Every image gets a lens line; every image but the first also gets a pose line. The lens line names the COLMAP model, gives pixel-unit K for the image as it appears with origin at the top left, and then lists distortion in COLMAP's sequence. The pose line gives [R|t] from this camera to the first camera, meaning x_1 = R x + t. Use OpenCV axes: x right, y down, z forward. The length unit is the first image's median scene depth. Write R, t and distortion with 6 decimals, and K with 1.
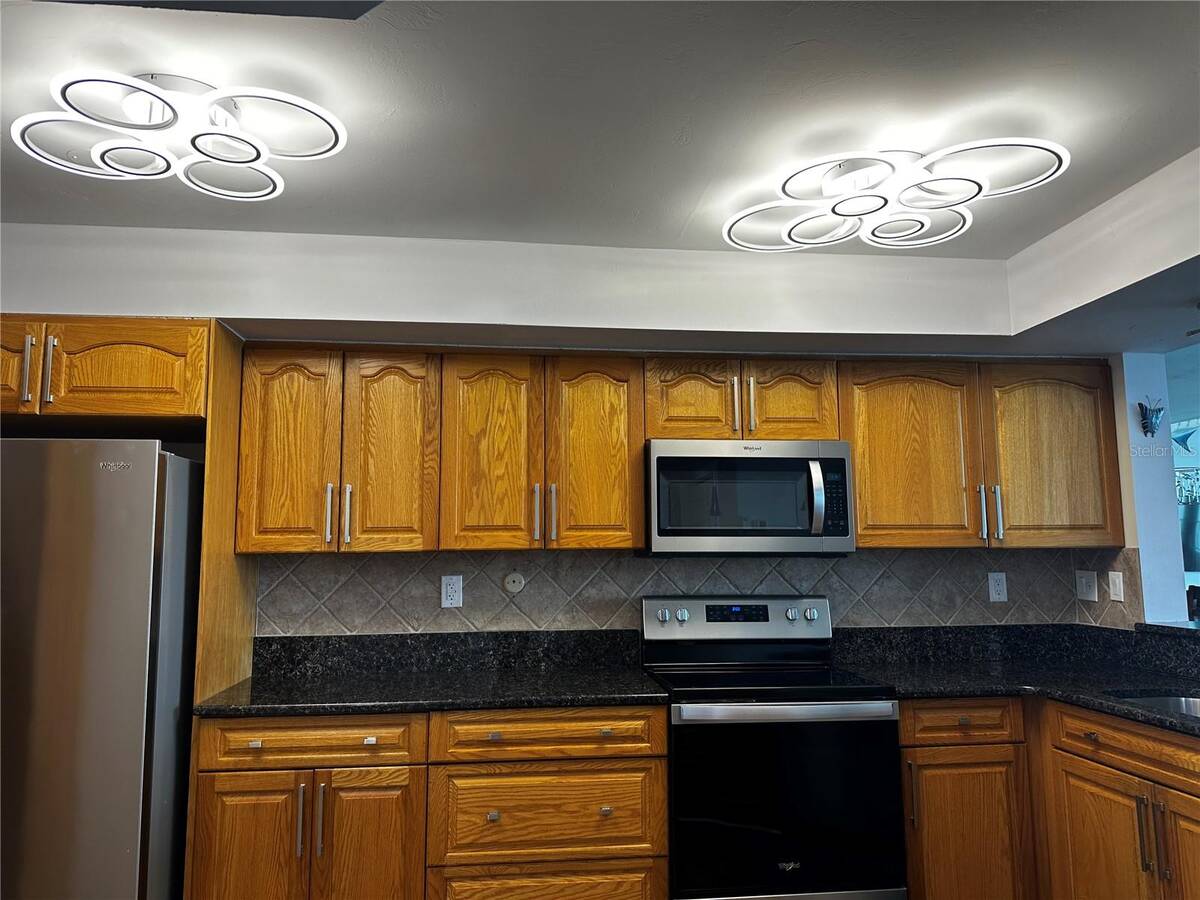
lens RADIAL K [[839.8, 0, 610.2], [0, 839.8, 445.3], [0, 0, 1]] dist [0.069289, -0.073432]
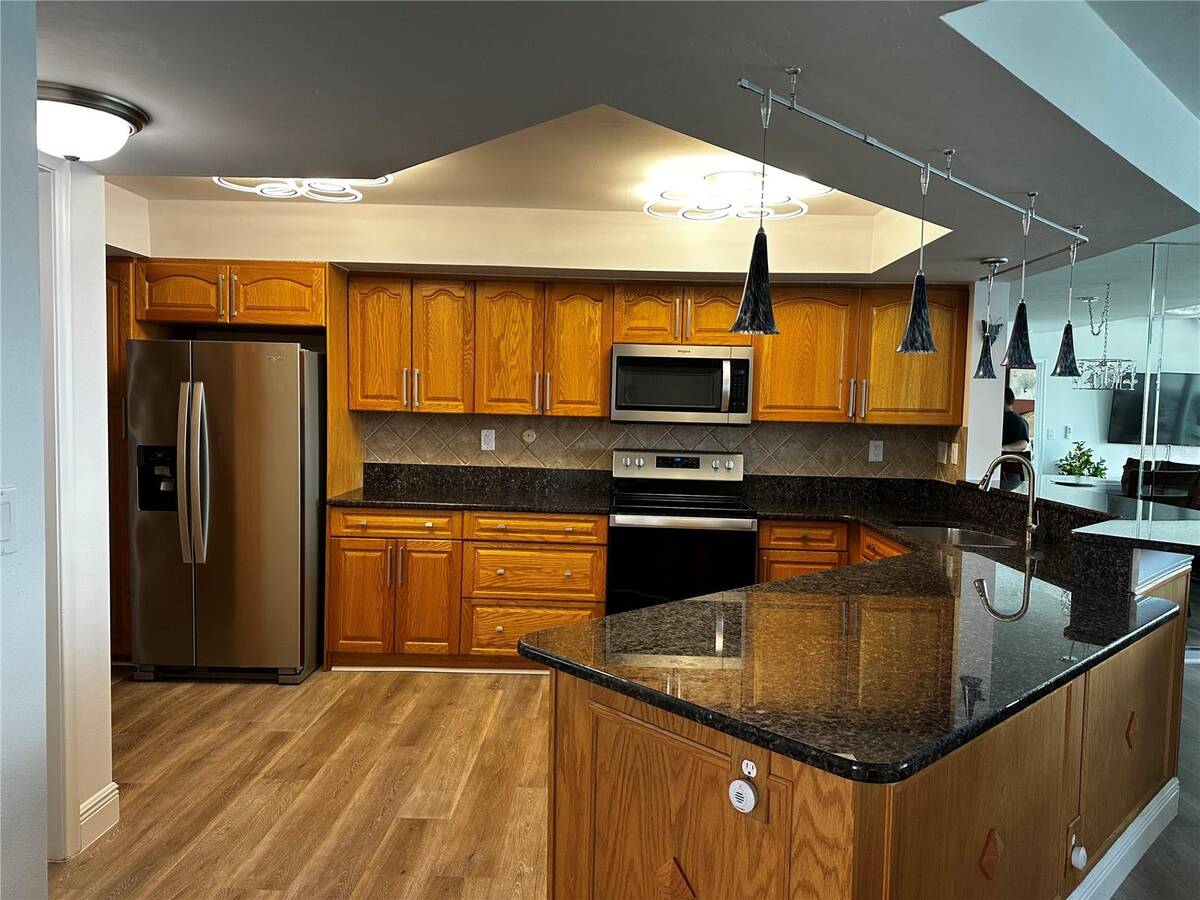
lens RADIAL K [[839.8, 0, 621.3], [0, 839.8, 451.3], [0, 0, 1]] dist [0.069289, -0.073432]
pose [[0.990619, 0.041082, -0.130330, 0.263286], [-0.016493, 0.982711, 0.184408, -0.093908], [0.135653, -0.180529, 0.974170, -0.468531]]
